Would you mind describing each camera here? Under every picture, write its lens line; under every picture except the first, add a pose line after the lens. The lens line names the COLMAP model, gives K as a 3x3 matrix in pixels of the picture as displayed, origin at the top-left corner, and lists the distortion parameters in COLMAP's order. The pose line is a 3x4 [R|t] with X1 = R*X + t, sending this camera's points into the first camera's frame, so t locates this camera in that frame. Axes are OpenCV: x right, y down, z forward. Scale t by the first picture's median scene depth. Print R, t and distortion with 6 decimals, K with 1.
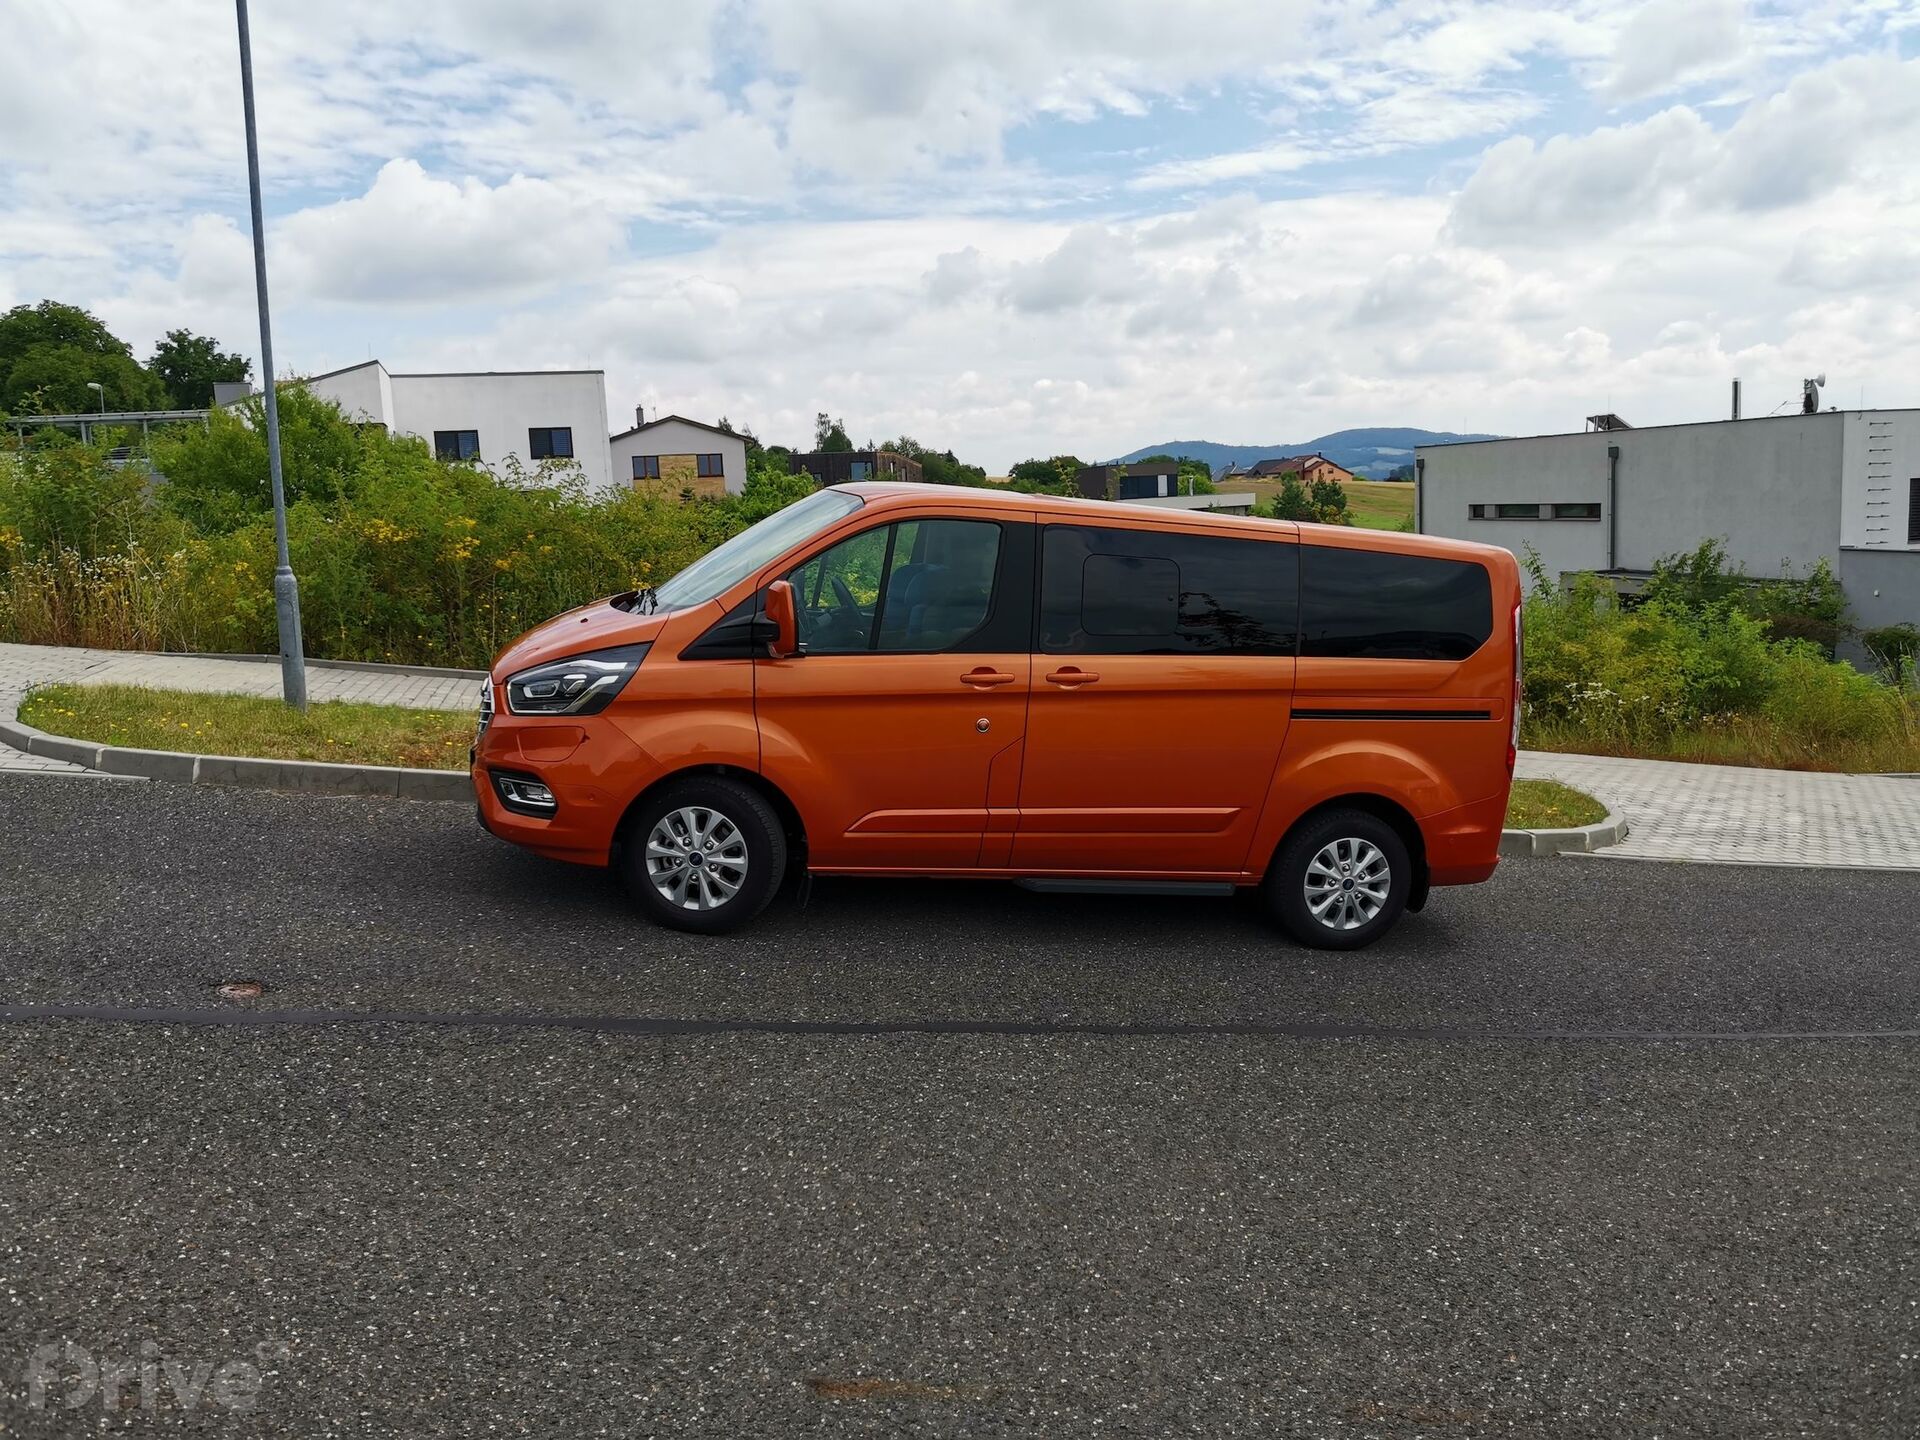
lens RADIAL K [[1465.0, 0, 956.3], [0, 1465.0, 715.9], [0, 0, 1]] dist [-0.004646, -0.034167]
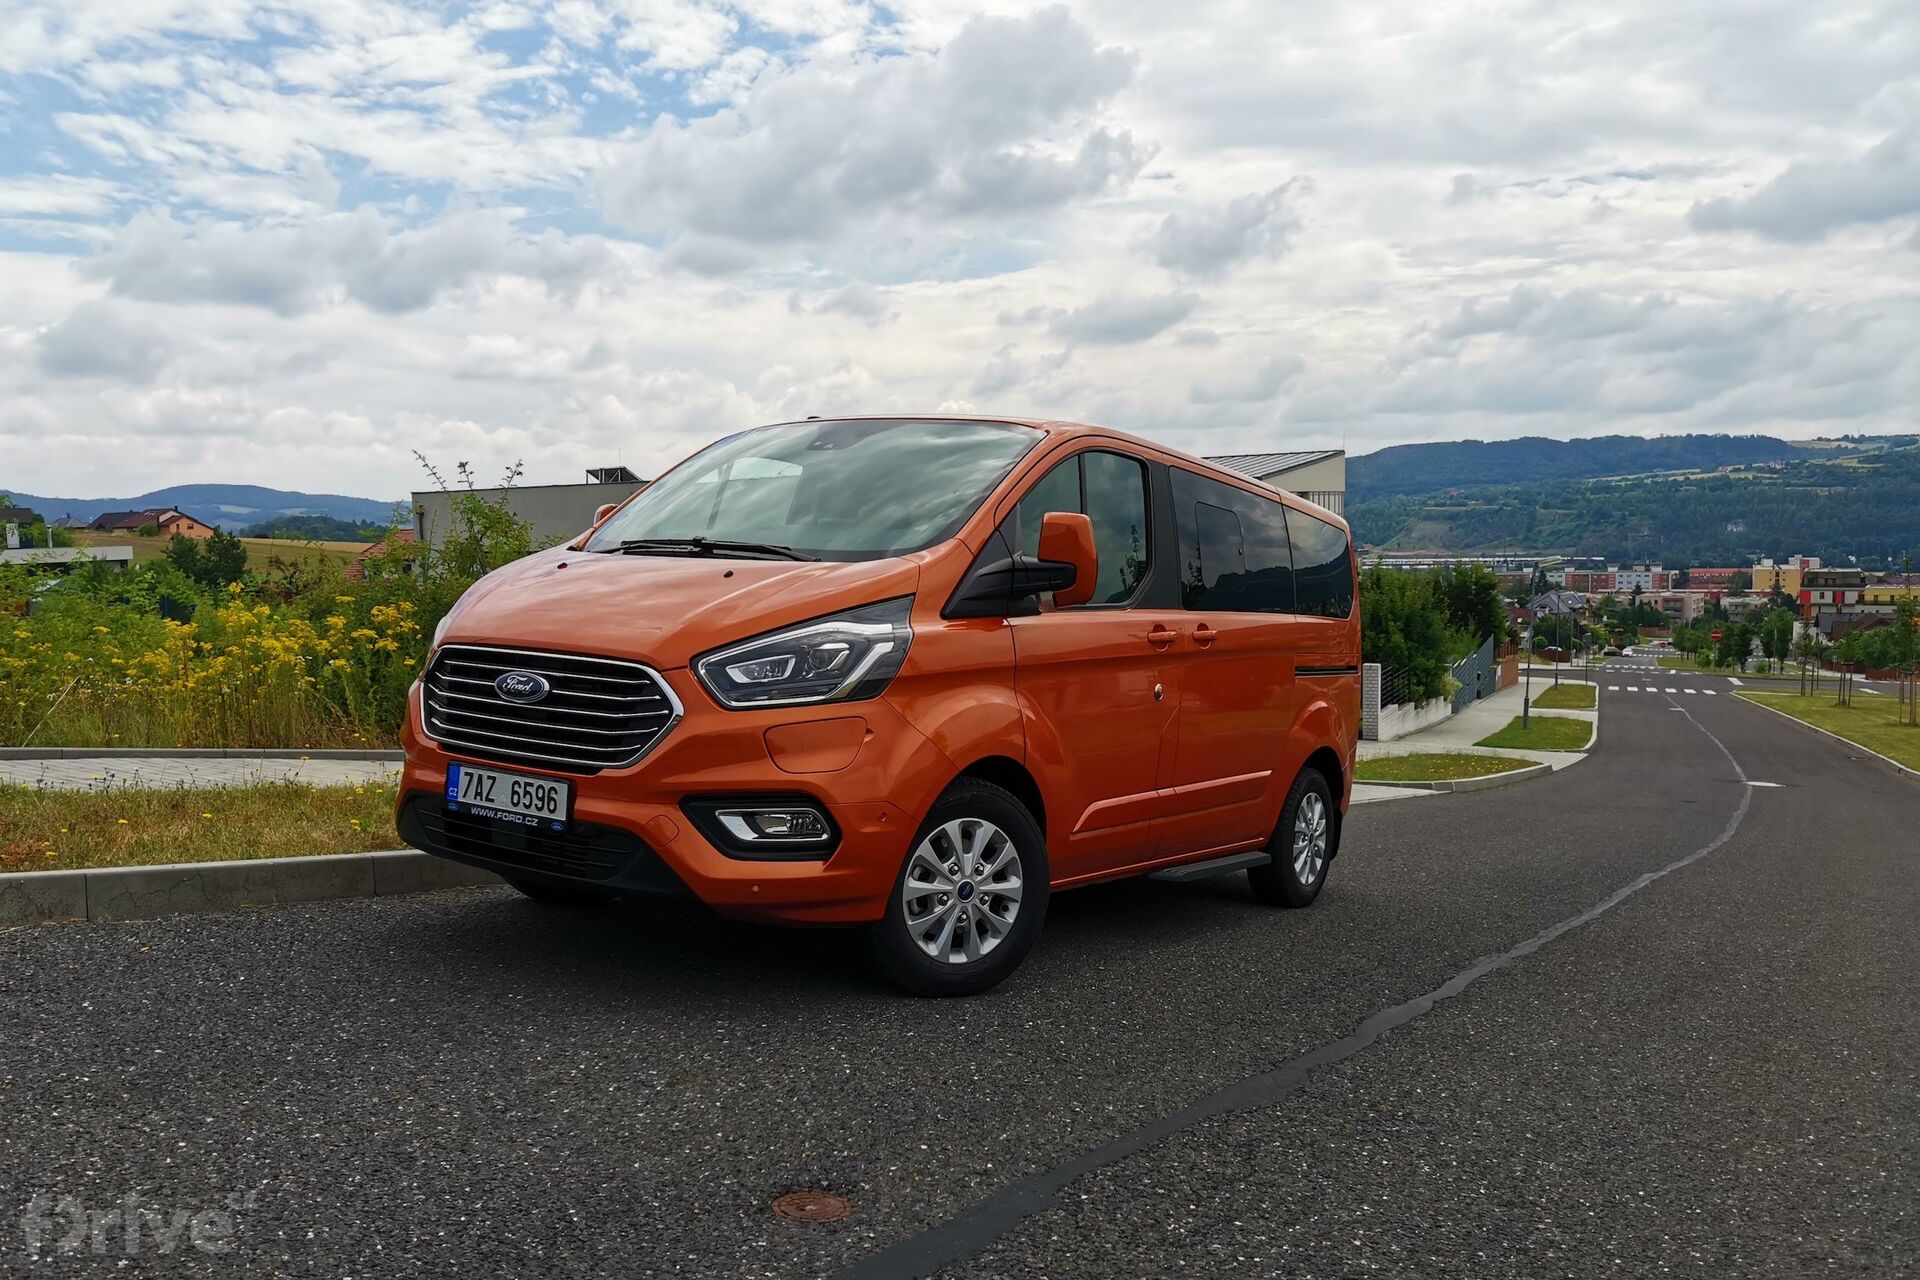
lens RADIAL K [[1471.6, 0, 958.8], [0, 1471.6, 642.5], [0, 0, 1]] dist [-0.017254, -0.025532]
pose [[0.731163, -0.030768, 0.681509, -0.668579], [0.093101, 0.994136, -0.055003, 0.014358], [-0.675820, 0.103665, 0.729740, 0.451484]]
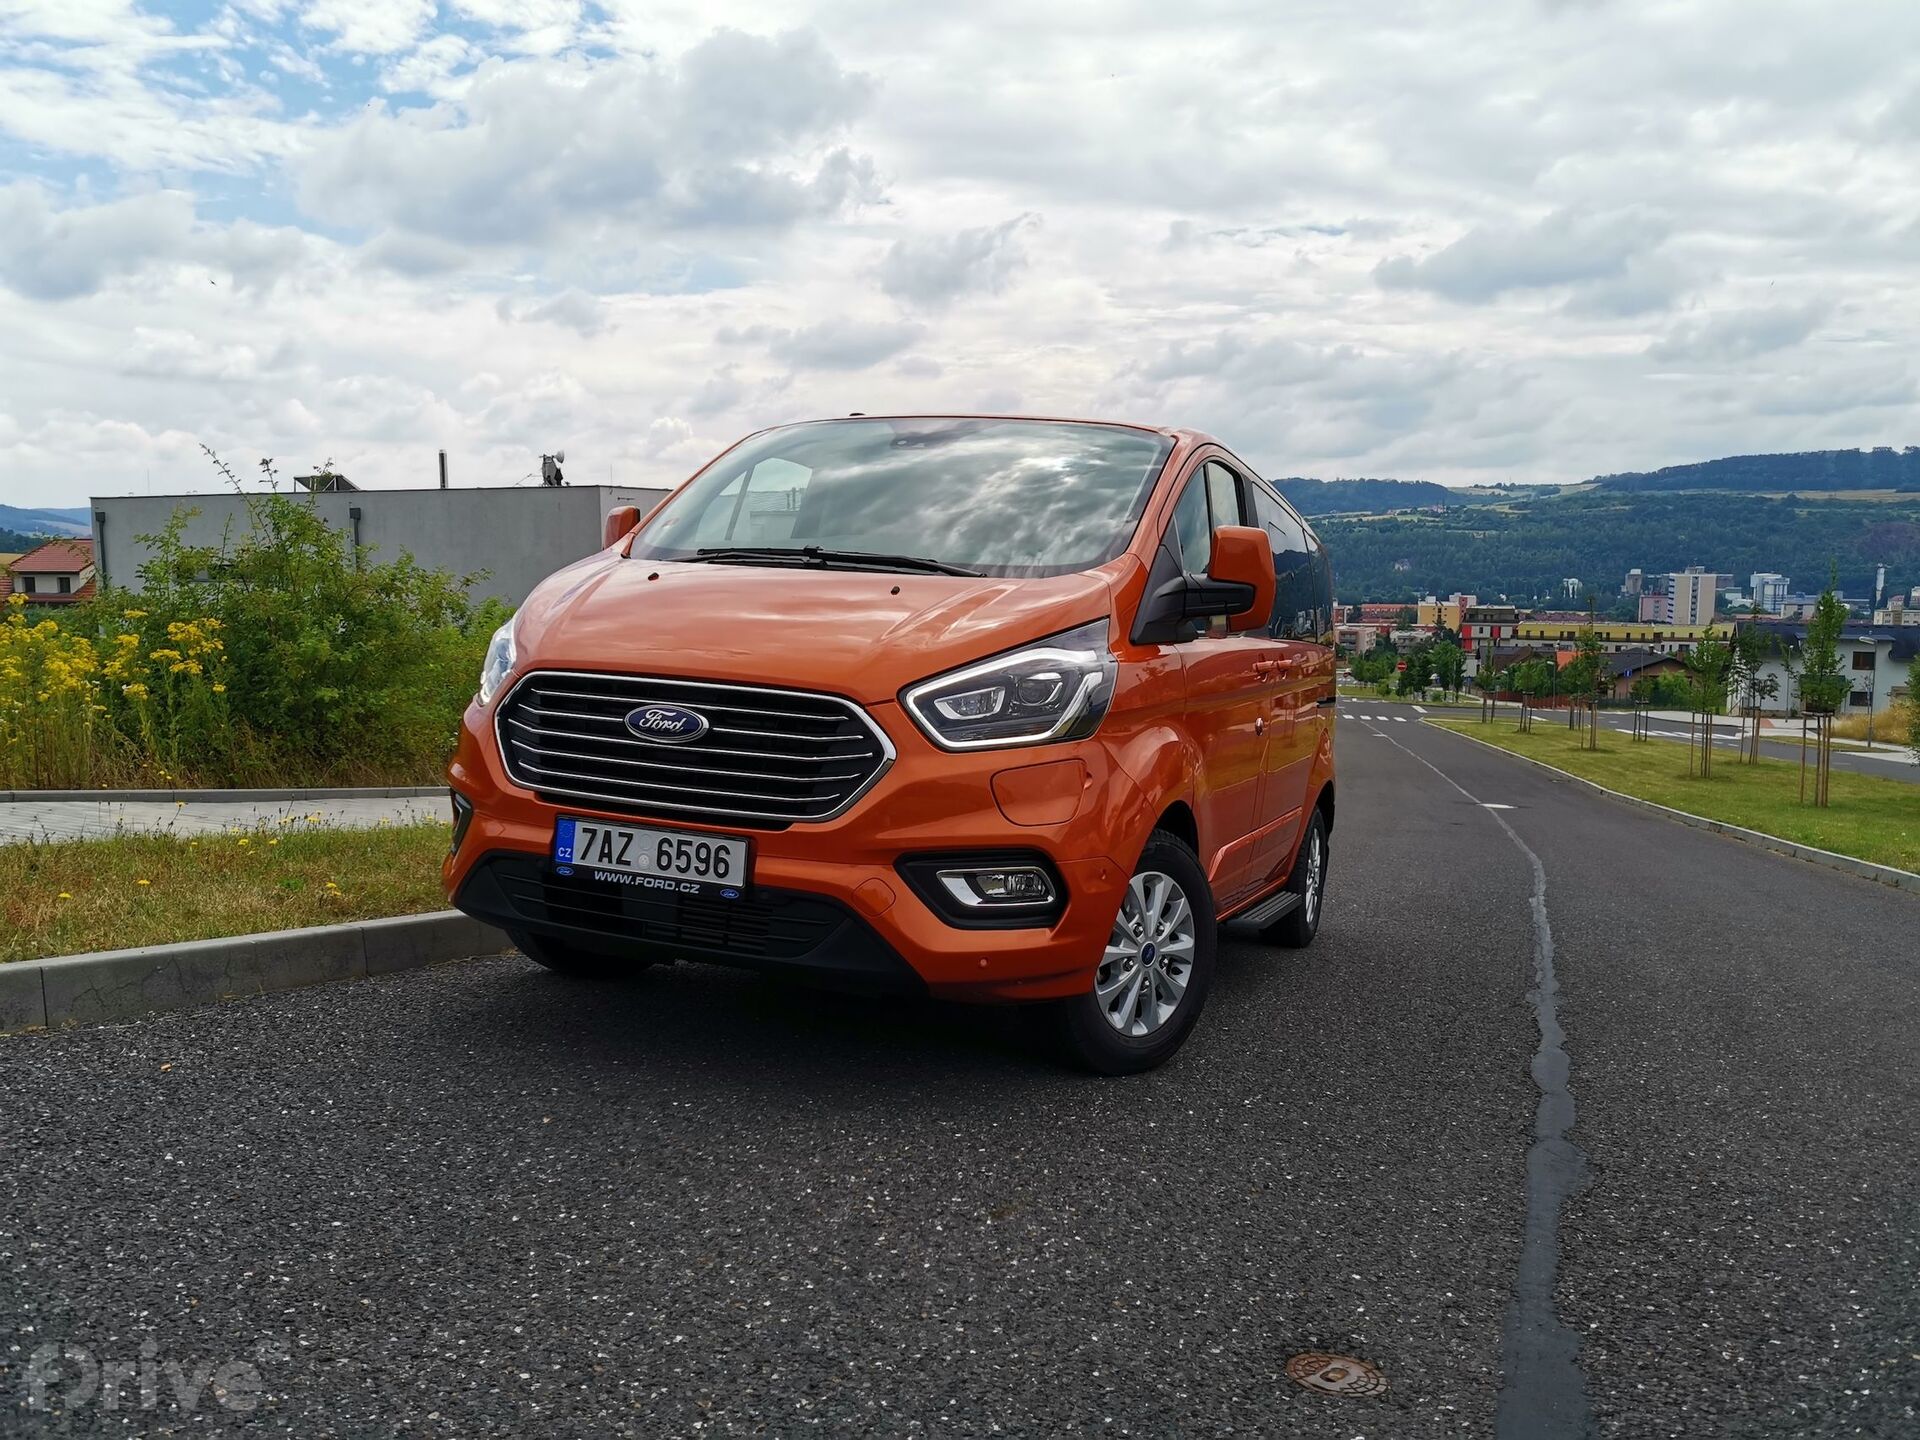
lens RADIAL K [[1465.0, 0, 963.2], [0, 1465.0, 720.8], [0, 0, 1]] dist [-0.004646, -0.034167]
pose [[0.583495, -0.054693, 0.810273, -0.735532], [0.094881, 0.995488, -0.001131, -0.011278], [-0.806555, 0.077539, 0.586052, 0.673087]]
